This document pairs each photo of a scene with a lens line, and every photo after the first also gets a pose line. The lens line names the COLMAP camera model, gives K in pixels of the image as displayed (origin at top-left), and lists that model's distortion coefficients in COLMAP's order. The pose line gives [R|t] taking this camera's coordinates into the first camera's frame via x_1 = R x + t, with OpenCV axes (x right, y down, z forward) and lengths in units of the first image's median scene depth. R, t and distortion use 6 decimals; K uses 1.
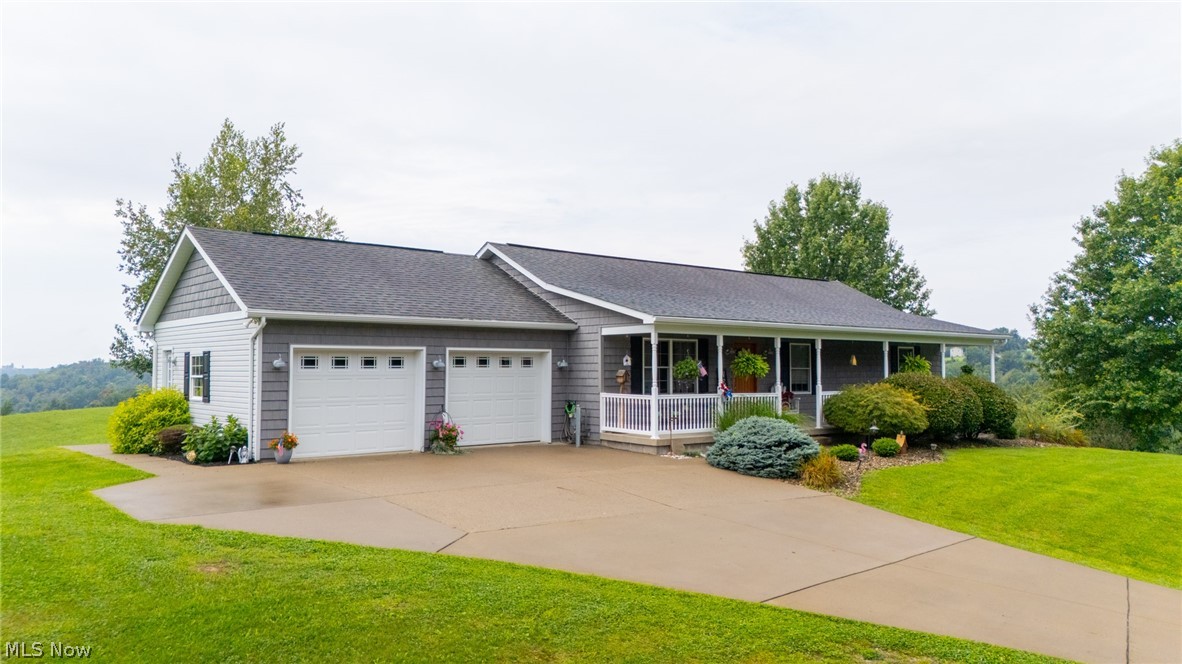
lens RADIAL K [[864.3, 0, 590.3], [0, 864.3, 332.7], [0, 0, 1]] dist [0.058052, -0.043420]
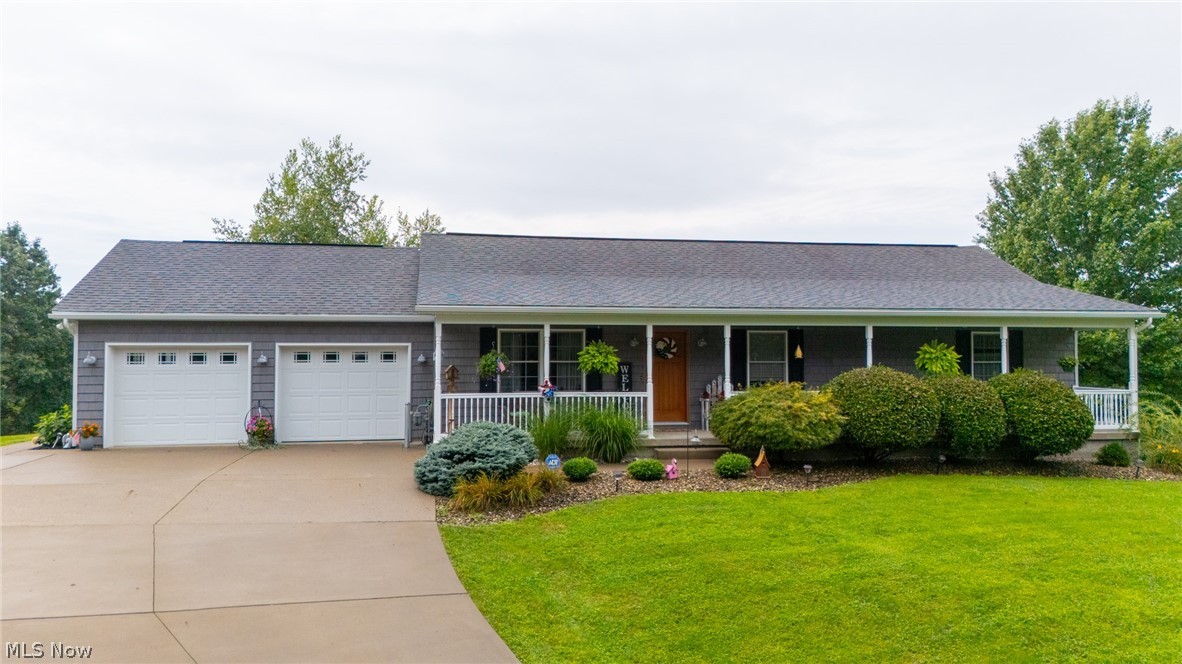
lens RADIAL K [[873.7, 0, 594.4], [0, 873.7, 343.3], [0, 0, 1]] dist [0.037518, -0.005575]
pose [[0.873870, -0.011920, -0.486014, 0.443644], [0.022894, 0.999599, 0.016649, 0.006019], [0.485620, -0.025676, 0.873793, 0.196351]]
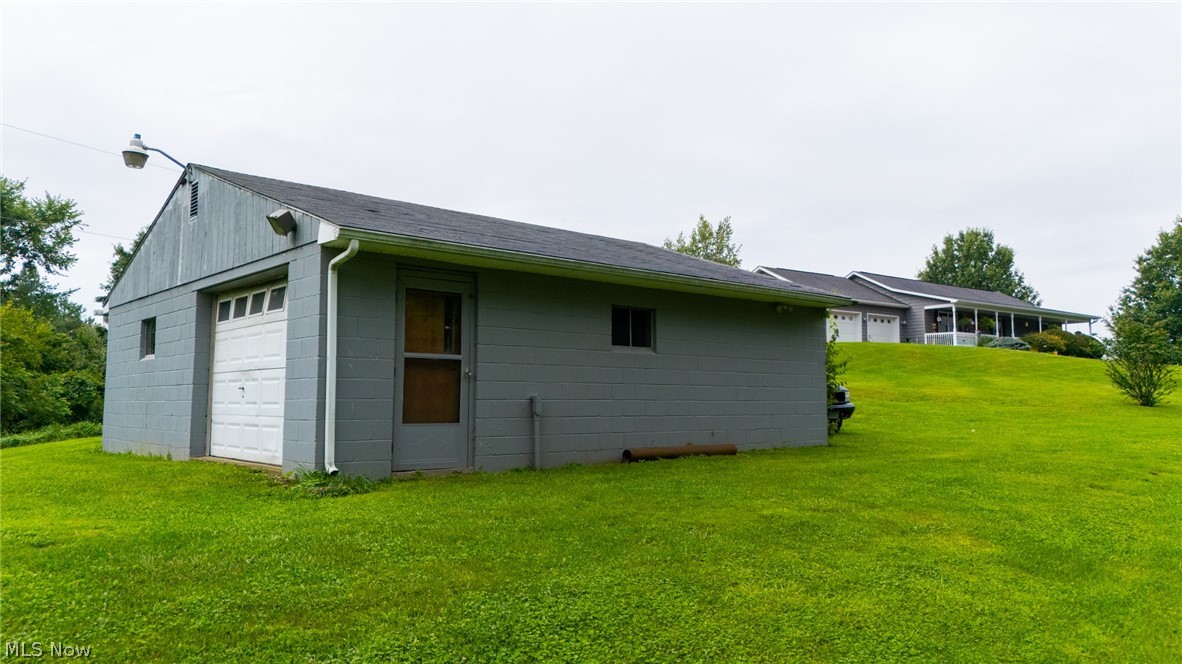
lens RADIAL K [[864.3, 0, 591.0], [0, 864.3, 319.7], [0, 0, 1]] dist [0.058052, -0.043420]
pose [[0.998118, -0.005035, -0.061117, -0.549883], [0.001845, 0.998638, -0.052139, 0.112305], [0.061296, 0.051928, 0.996768, -1.052938]]
